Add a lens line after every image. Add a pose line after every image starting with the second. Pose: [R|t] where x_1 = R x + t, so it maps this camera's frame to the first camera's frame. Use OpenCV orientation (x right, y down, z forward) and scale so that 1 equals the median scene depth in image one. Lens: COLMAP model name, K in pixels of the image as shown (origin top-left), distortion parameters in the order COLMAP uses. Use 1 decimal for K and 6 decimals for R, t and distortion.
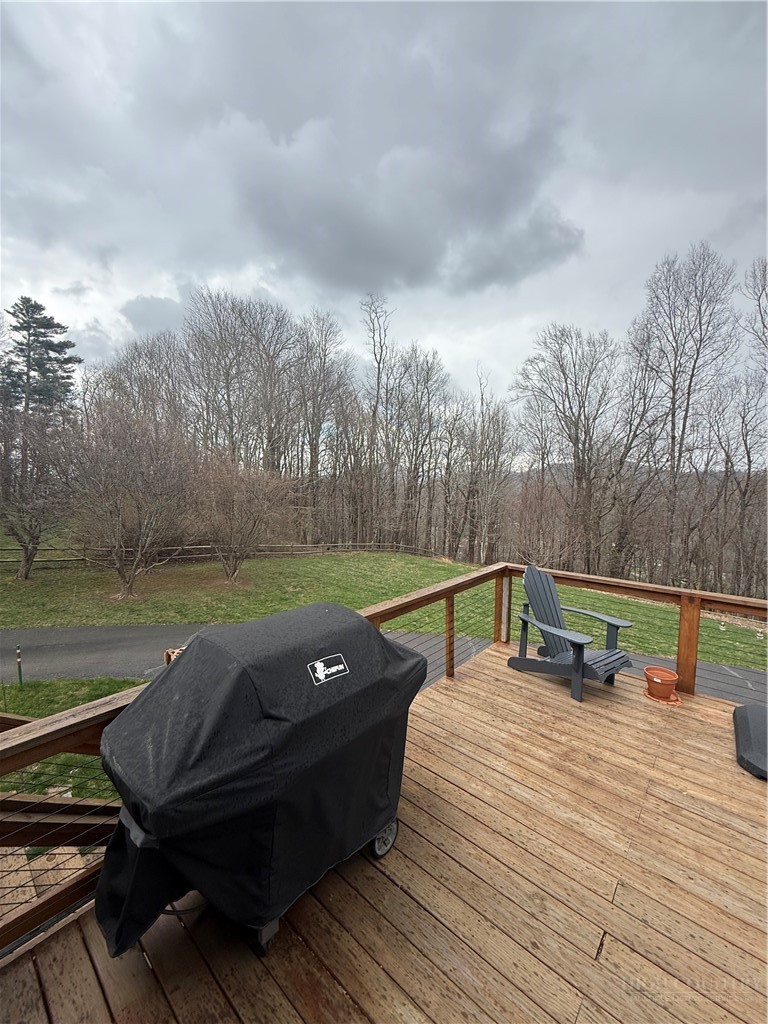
lens RADIAL K [[409.9, 0, 383.5], [0, 409.9, 511.0], [0, 0, 1]] dist [0.001474, 0.000069]
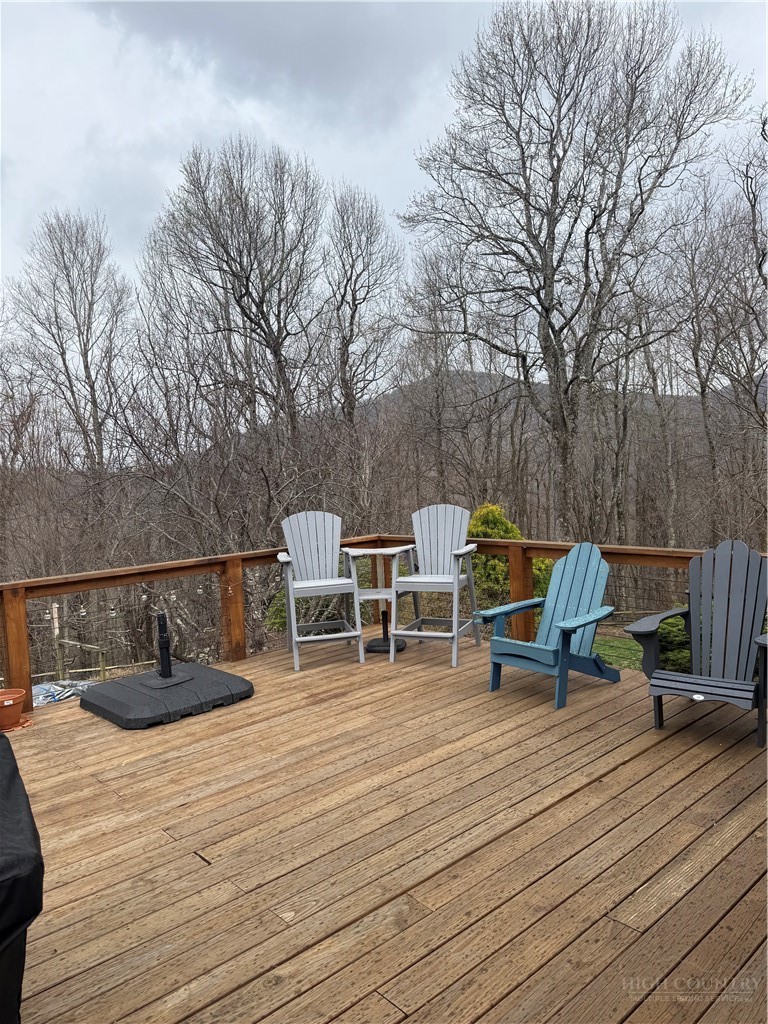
lens RADIAL K [[725.4, 0, 383.7], [0, 725.4, 511.9], [0, 0, 1]] dist [-0.001336, -0.000235]
pose [[0.114805, -0.063906, 0.991330, -0.766083], [0.125465, 0.990870, 0.049346, 0.117028], [-0.985433, 0.118712, 0.121775, 0.156596]]
